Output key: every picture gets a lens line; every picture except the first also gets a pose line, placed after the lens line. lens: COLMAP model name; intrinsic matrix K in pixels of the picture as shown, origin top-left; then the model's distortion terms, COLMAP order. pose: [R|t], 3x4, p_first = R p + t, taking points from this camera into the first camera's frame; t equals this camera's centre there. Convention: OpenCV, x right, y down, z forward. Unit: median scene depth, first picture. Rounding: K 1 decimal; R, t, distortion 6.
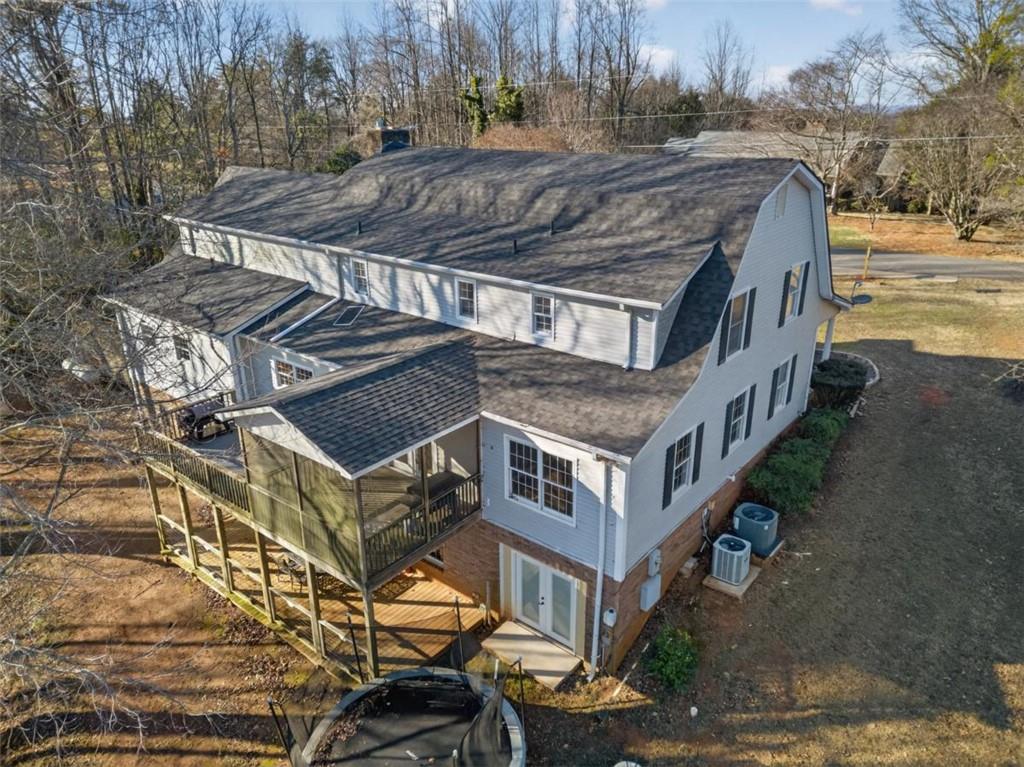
lens RADIAL K [[720.7, 0, 512.0], [0, 720.7, 383.5], [0, 0, 1]] dist [0.045440, -0.002499]
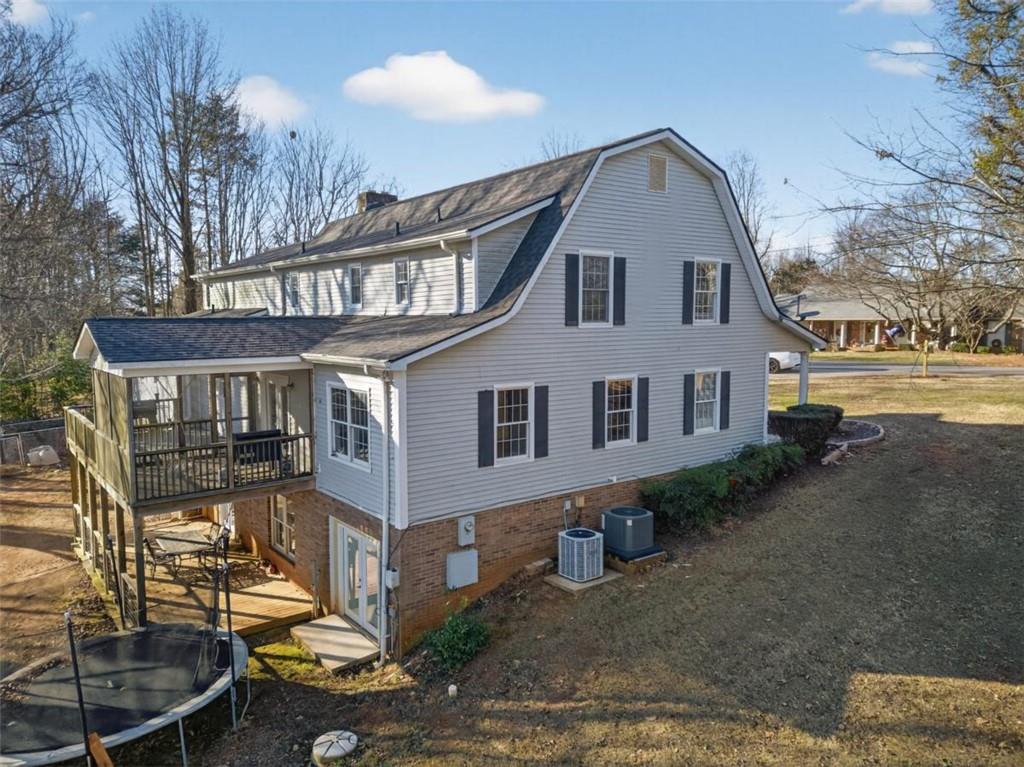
lens RADIAL K [[720.7, 0, 512.0], [0, 720.7, 383.5], [0, 0, 1]] dist [0.045440, -0.002499]
pose [[0.972270, 0.026453, -0.232362, 0.427824], [-0.089956, 0.959440, -0.267176, 0.292191], [0.215870, 0.280670, 0.935214, 0.154698]]
